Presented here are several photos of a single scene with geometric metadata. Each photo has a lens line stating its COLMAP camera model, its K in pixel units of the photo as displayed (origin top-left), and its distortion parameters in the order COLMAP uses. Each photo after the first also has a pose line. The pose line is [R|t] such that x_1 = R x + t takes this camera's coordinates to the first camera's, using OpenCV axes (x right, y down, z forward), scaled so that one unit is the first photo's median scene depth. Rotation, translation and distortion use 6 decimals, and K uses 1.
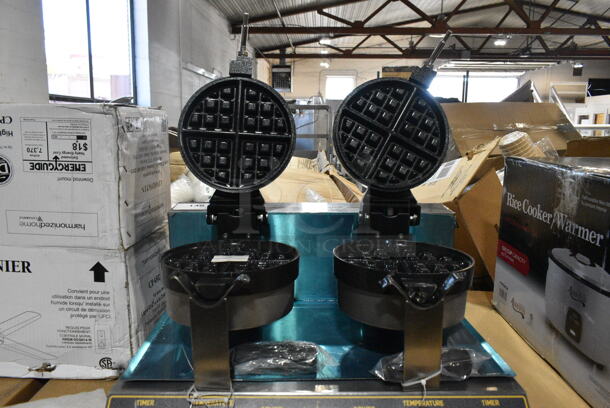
lens RADIAL K [[473.5, 0, 305.0], [0, 473.5, 204.0], [0, 0, 1]] dist [-0.005196, 0.003521]
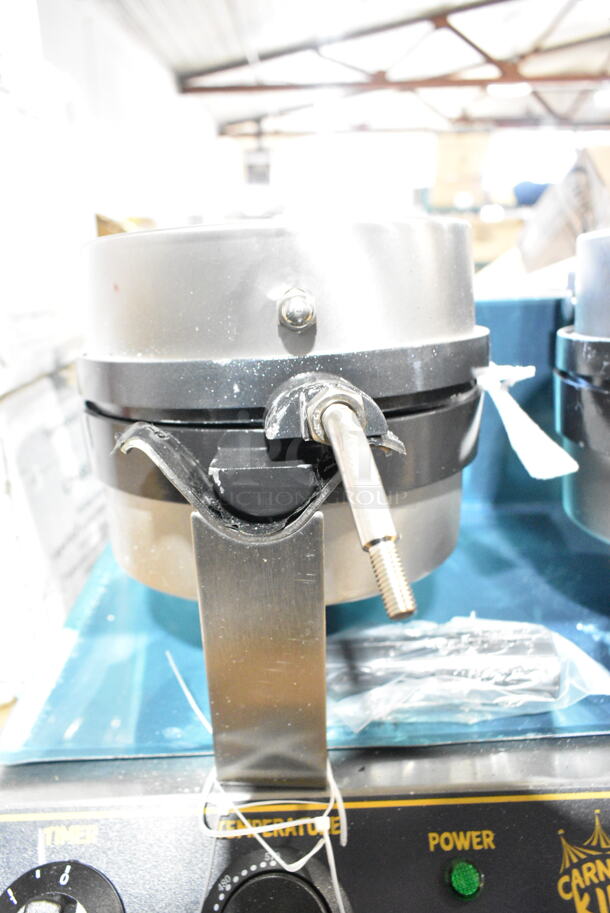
lens RADIAL K [[705.2, 0, 309.0], [0, 705.2, 467.7], [0, 0, 1]] dist [-0.008093, 0.009795]
pose [[0.999422, -0.033427, 0.006154, -0.127038], [0.032270, 0.990051, 0.136956, 0.082188], [-0.010671, -0.136679, 0.990558, 0.417431]]
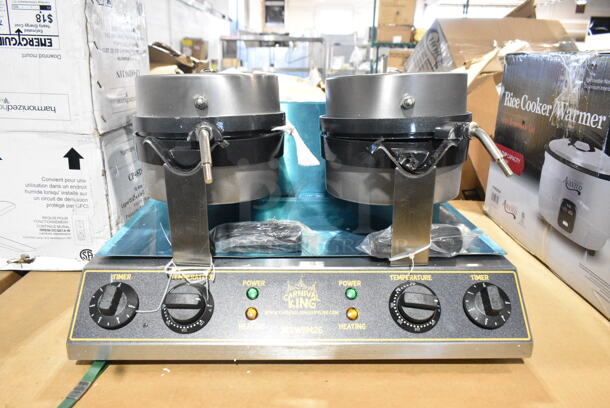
lens RADIAL K [[471.2, 0, 306.2], [0, 471.2, 203.2], [0, 0, 1]] dist [-0.008093, 0.009795]
pose [[0.999868, 0.004224, 0.015683, 0.015477], [-0.006119, 0.992415, 0.122782, 0.115229], [-0.015045, -0.122861, 0.992310, 0.049055]]
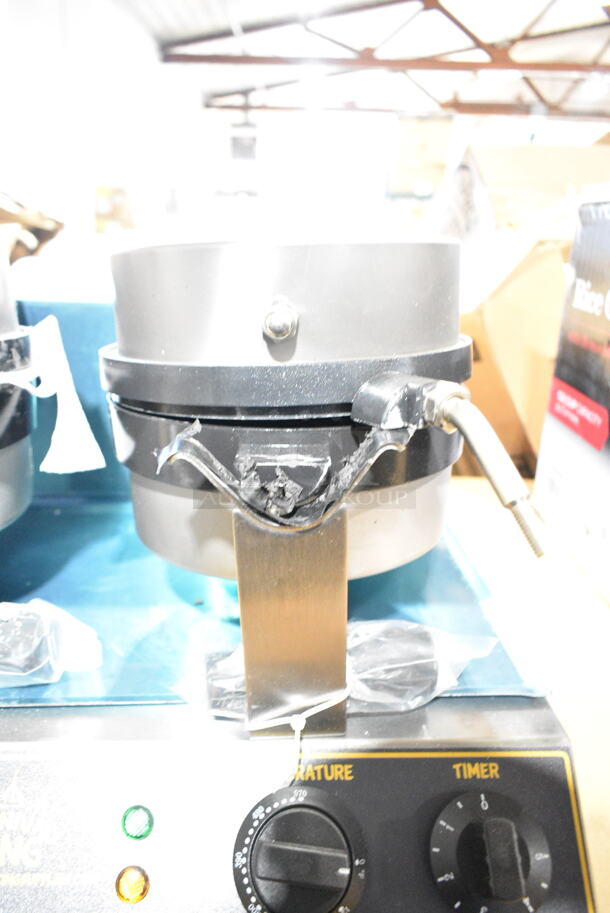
lens RADIAL K [[708.7, 0, 303.4], [0, 708.7, 466.7], [0, 0, 1]] dist [-0.005196, 0.003521]
pose [[0.999548, 0.005786, 0.029500, 0.177365], [-0.010477, 0.986826, 0.161448, 0.067511], [-0.028178, -0.161684, 0.986440, 0.363551]]
